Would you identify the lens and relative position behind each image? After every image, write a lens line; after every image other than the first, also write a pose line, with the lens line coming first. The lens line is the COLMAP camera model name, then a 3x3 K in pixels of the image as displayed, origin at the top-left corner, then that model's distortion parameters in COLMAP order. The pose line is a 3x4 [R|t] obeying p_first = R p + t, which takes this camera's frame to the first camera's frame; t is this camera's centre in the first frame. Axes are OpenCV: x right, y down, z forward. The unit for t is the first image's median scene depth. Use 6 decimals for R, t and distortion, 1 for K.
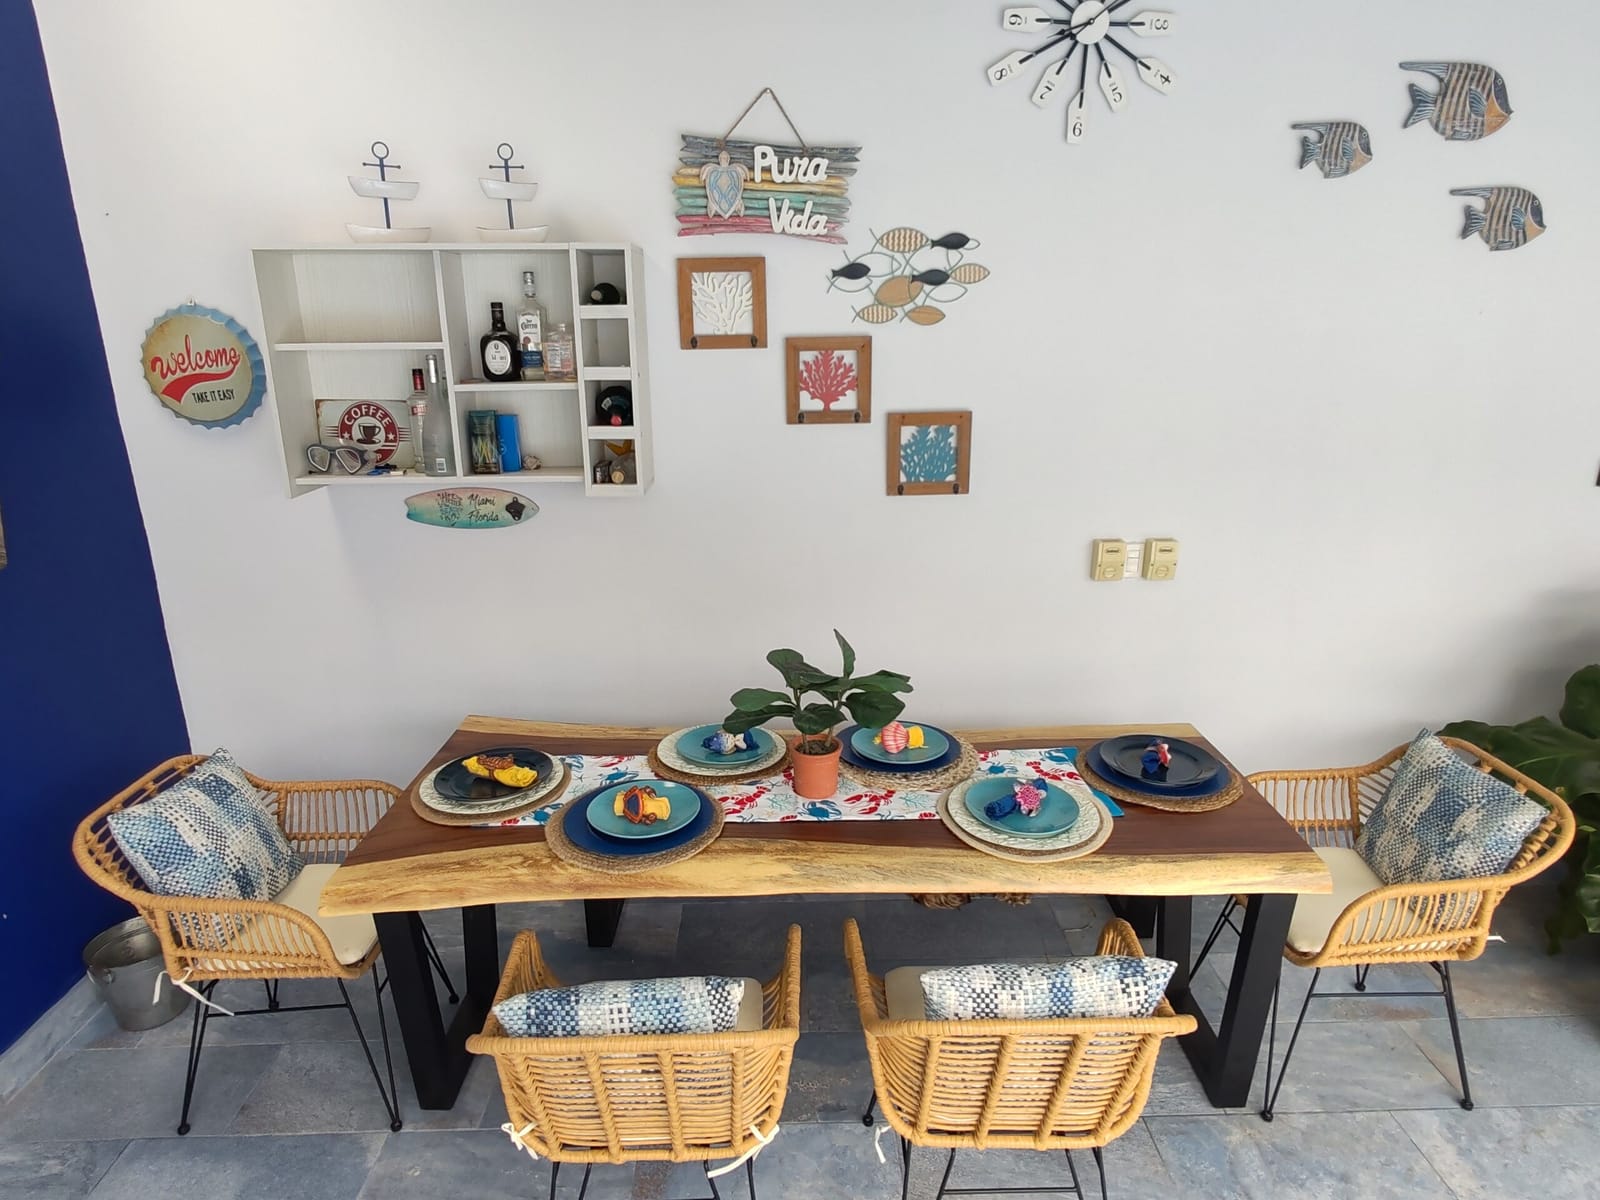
lens RADIAL K [[957.5, 0, 795.2], [0, 957.5, 616.7], [0, 0, 1]] dist [0.000751, -0.001631]
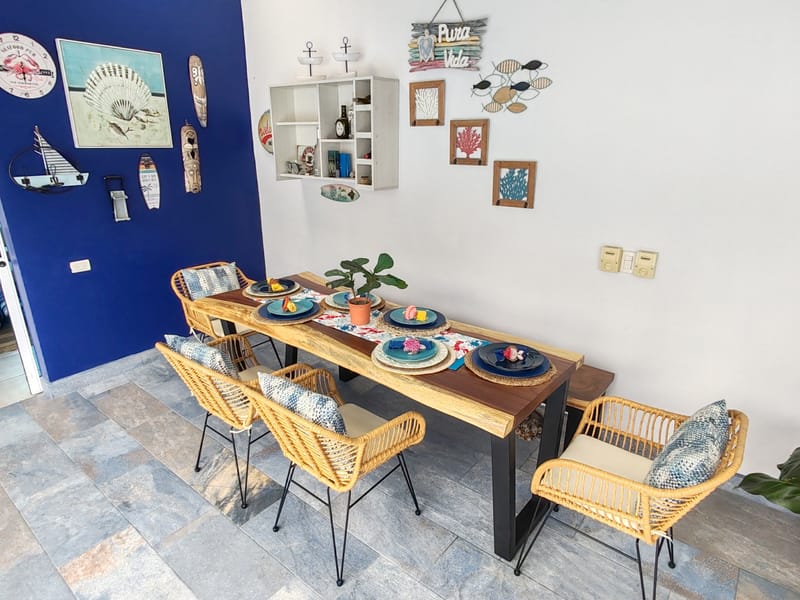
lens RADIAL K [[478.7, 0, 397.6], [0, 478.7, 308.4], [0, 0, 1]] dist [0.000751, -0.001631]
pose [[0.760518, 0.230899, -0.606876, 0.625400], [-0.203119, 0.972330, 0.115401, 0.002756], [0.616729, 0.035503, 0.786374, 0.145857]]
